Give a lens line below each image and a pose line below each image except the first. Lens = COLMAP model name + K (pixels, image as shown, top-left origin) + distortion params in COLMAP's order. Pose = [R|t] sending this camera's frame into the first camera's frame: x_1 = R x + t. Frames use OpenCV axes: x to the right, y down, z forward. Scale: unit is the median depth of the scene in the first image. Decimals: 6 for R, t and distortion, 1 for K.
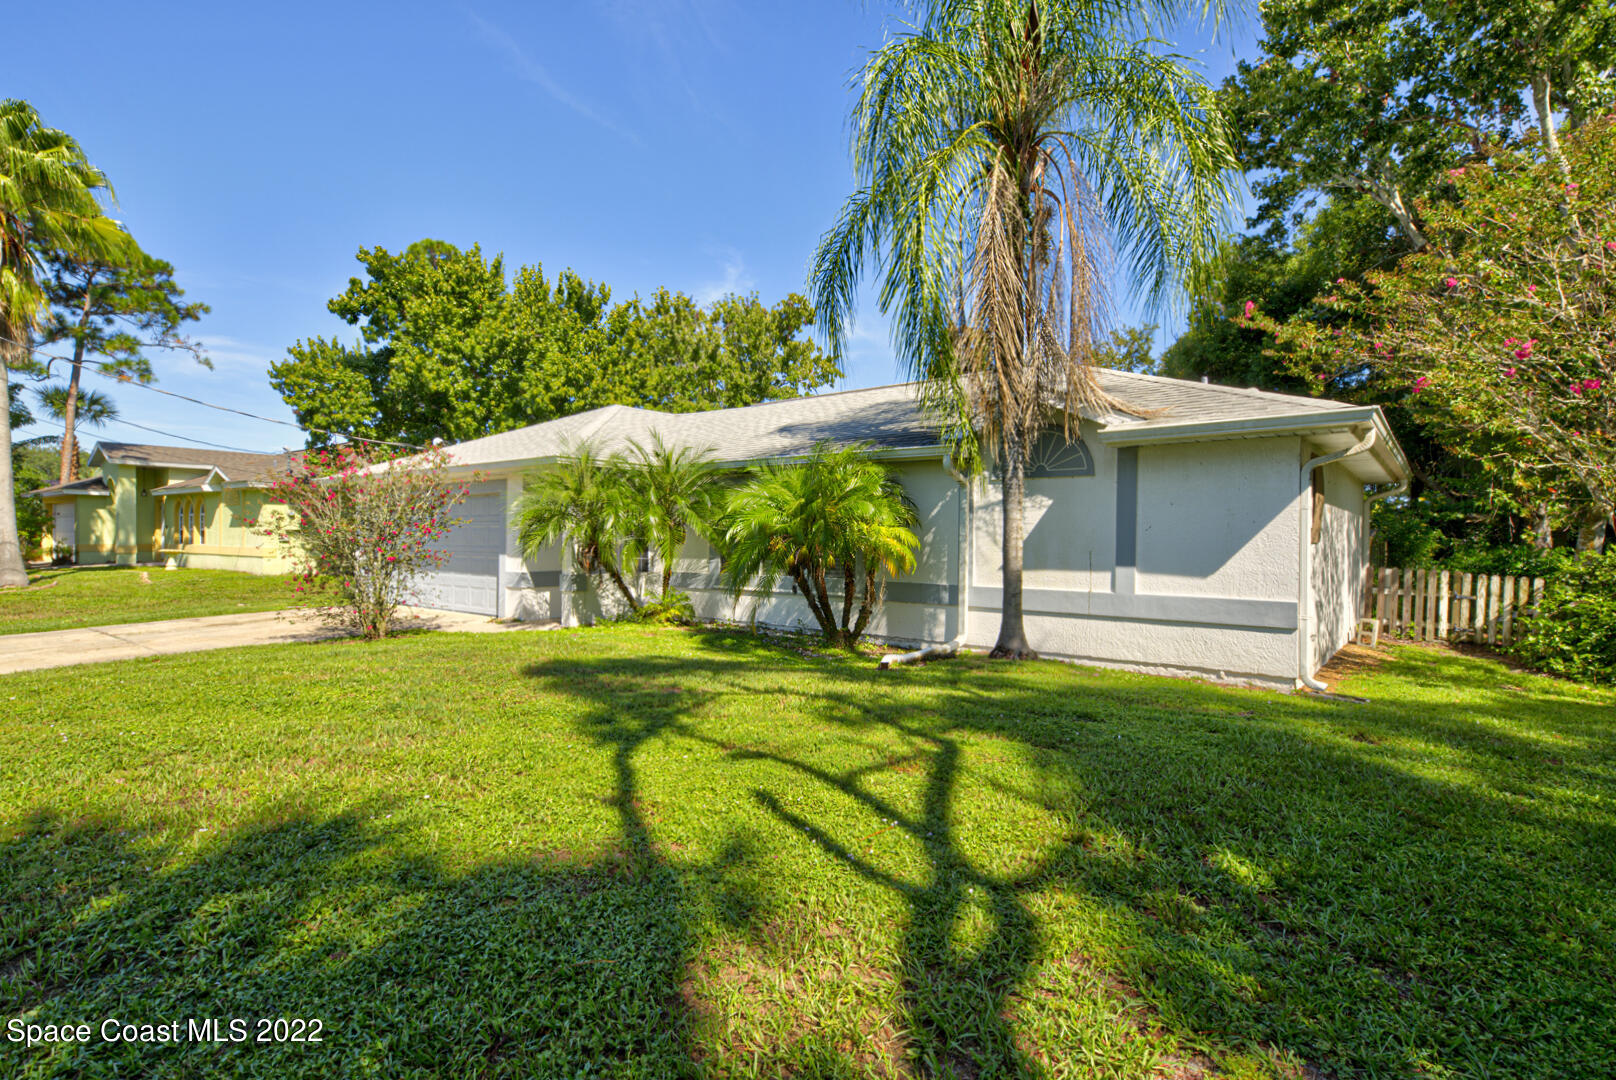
lens RADIAL K [[801.8, 0, 813.4], [0, 801.8, 532.5], [0, 0, 1]] dist [0.034013, 0.001179]
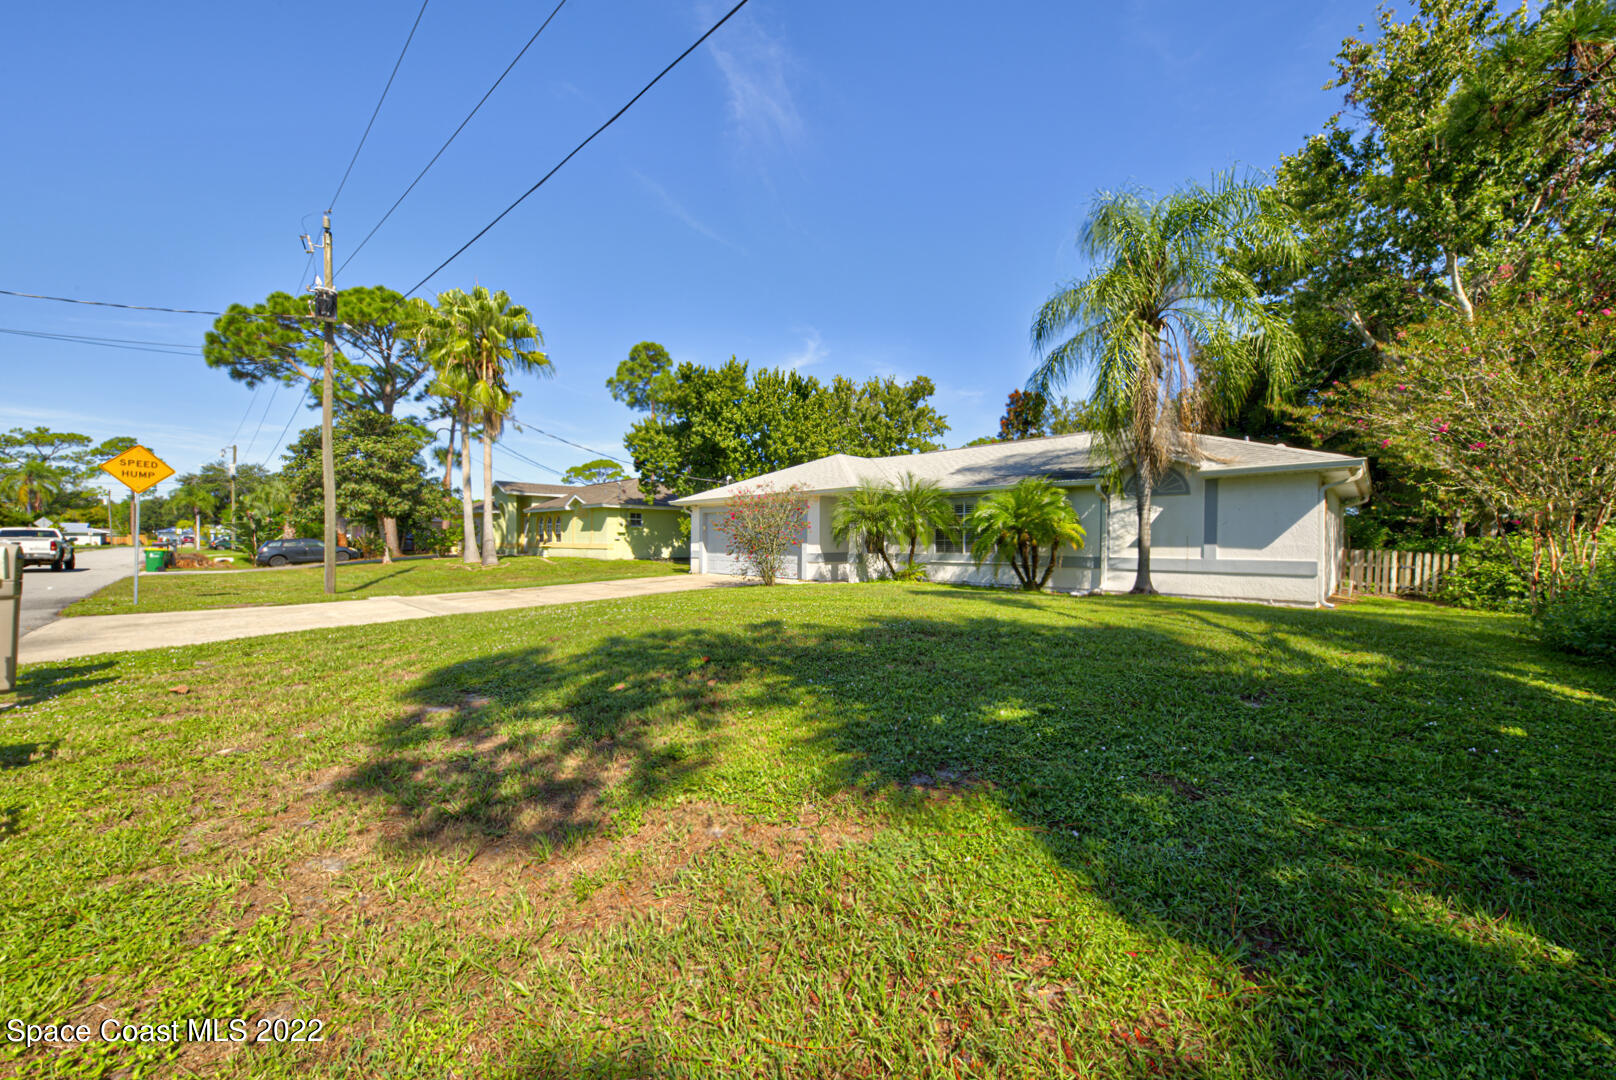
lens RADIAL K [[604.8, 0, 803.3], [0, 604.8, 536.3], [0, 0, 1]] dist [0.006350, -0.000457]
pose [[0.994861, -0.003811, -0.101179, -0.280465], [0.003440, 0.999987, -0.003840, 0.018514], [0.101192, 0.003472, 0.994861, -0.328032]]
